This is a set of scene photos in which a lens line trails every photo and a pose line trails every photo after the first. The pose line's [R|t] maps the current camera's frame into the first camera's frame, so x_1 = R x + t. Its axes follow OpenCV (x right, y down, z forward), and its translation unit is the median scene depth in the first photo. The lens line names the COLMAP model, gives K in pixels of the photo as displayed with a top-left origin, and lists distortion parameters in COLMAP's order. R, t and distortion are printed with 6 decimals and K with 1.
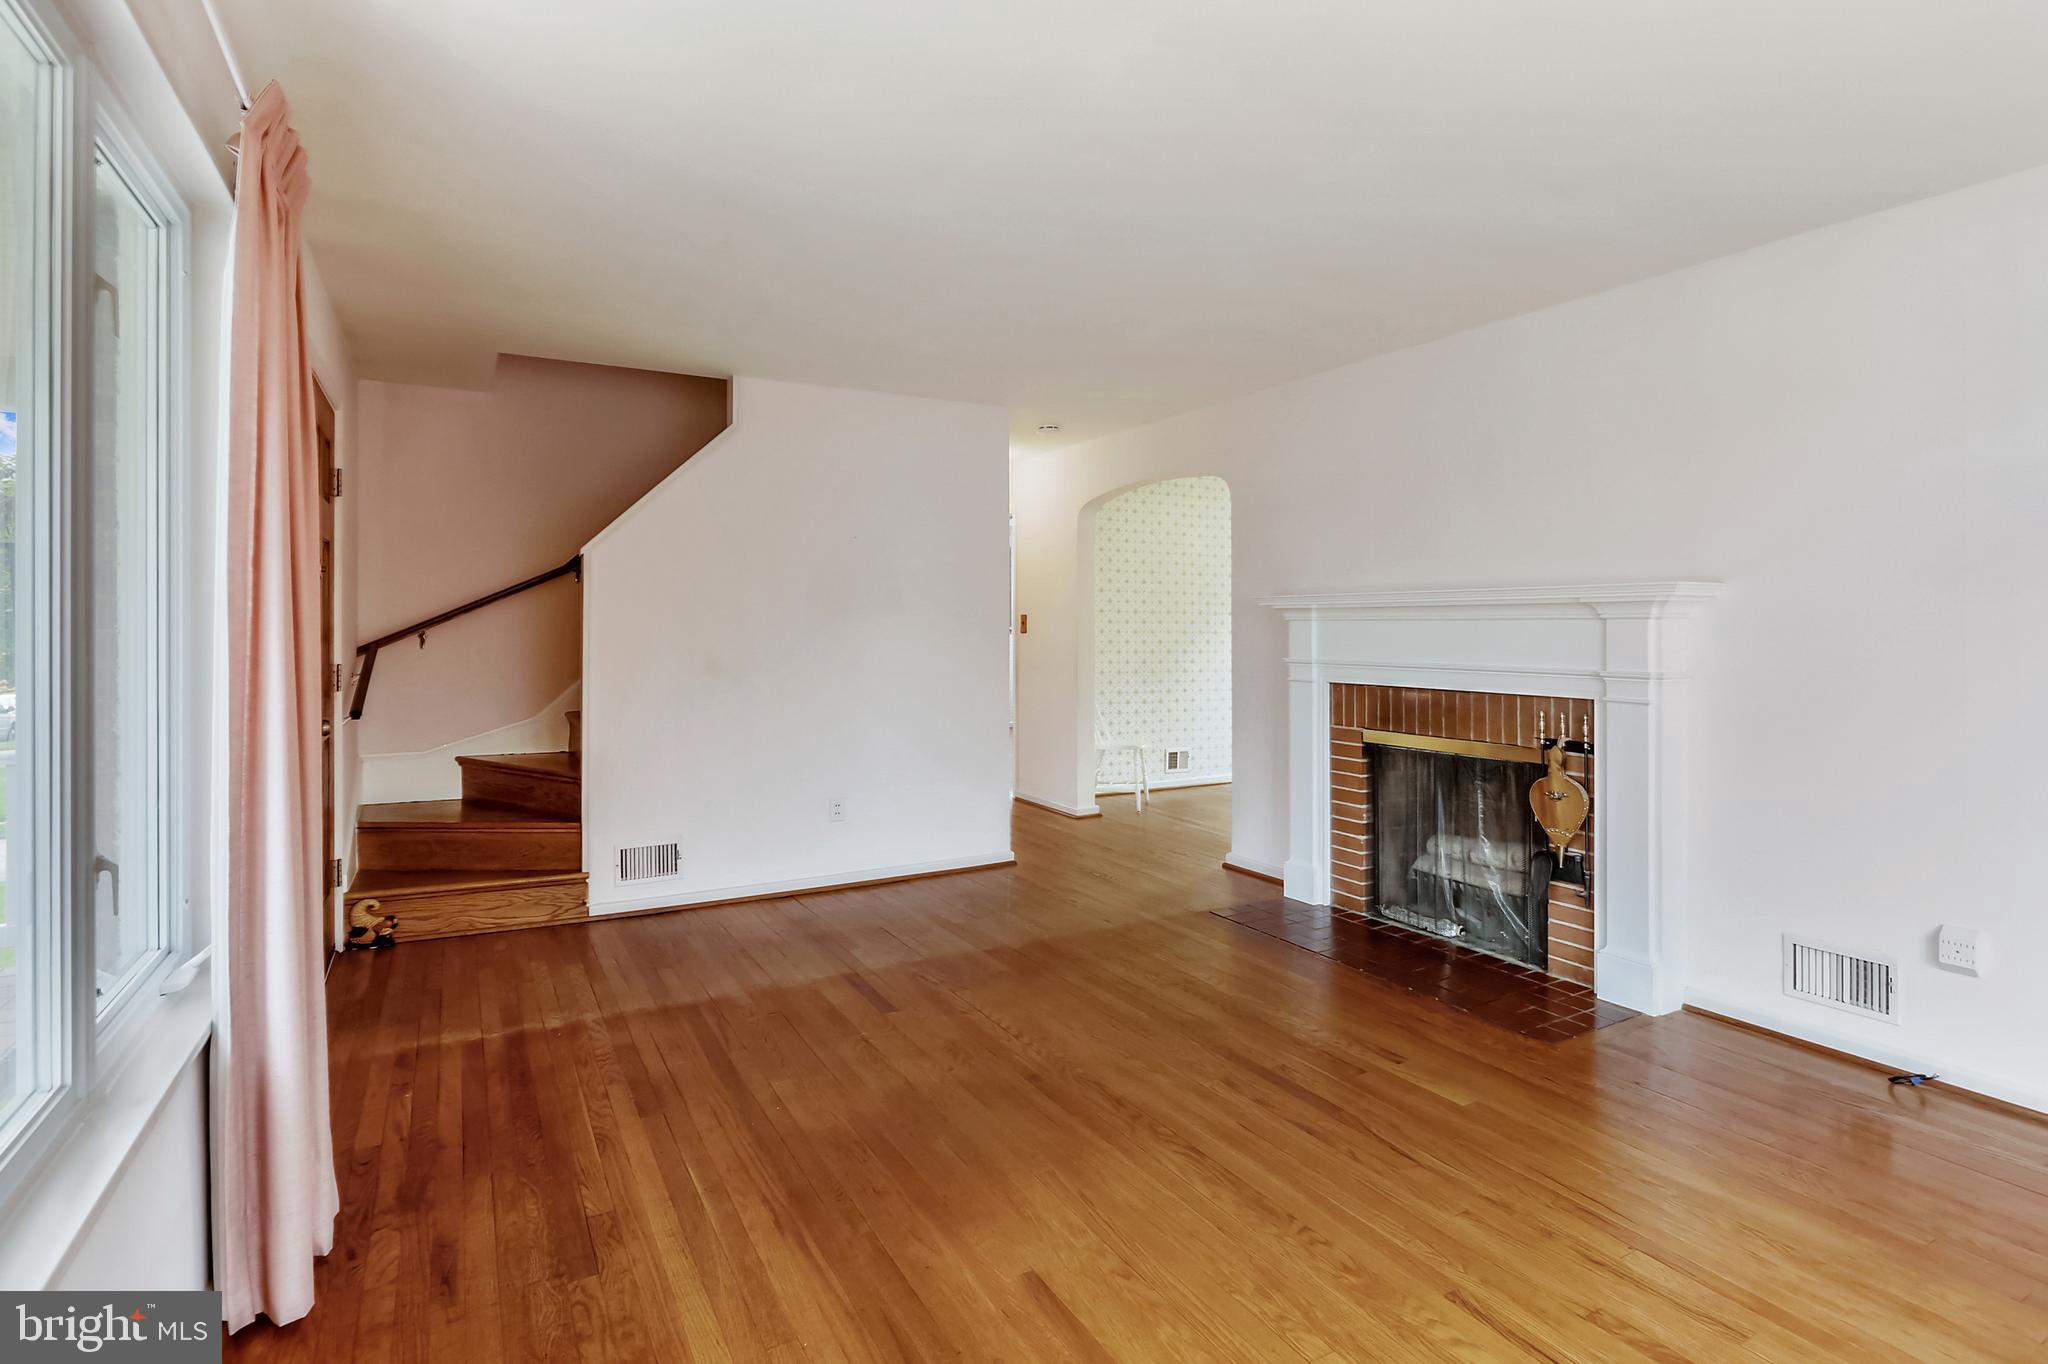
lens RADIAL K [[1048.3, 0, 1053.5], [0, 1048.3, 626.6], [0, 0, 1]] dist [-0.029209, 0.002024]
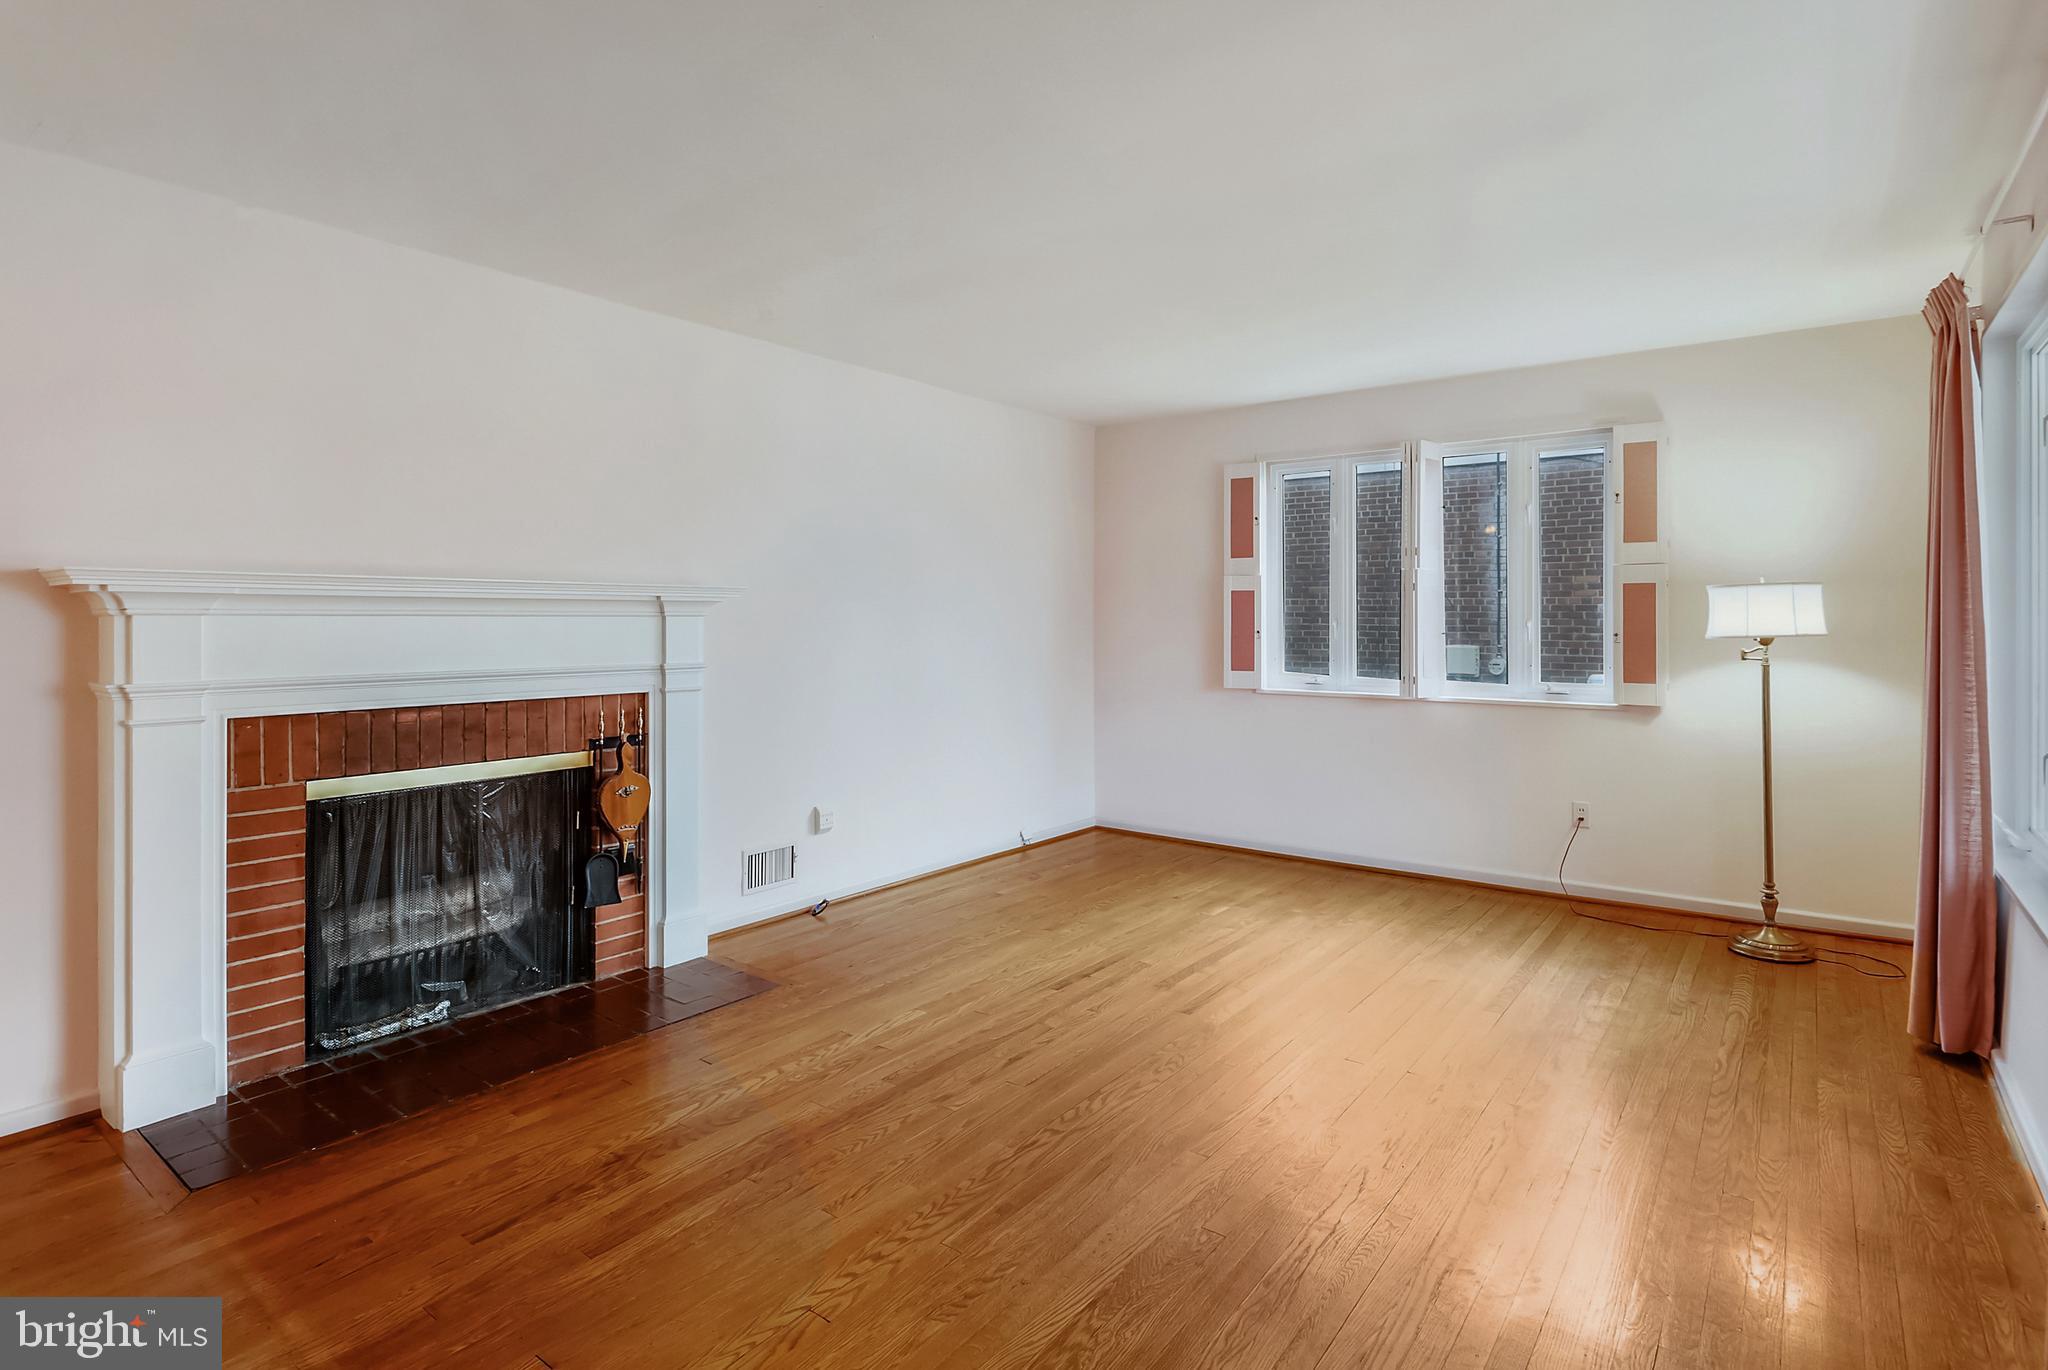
lens RADIAL K [[1048.3, 0, 1012.8], [0, 1048.3, 610.5], [0, 0, 1]] dist [-0.029209, 0.002024]
pose [[-0.399904, 0.008673, 0.916516, -0.587095], [0.004250, 0.999962, -0.007608, -0.003227], [-0.916547, 0.000853, -0.399926, 1.050801]]
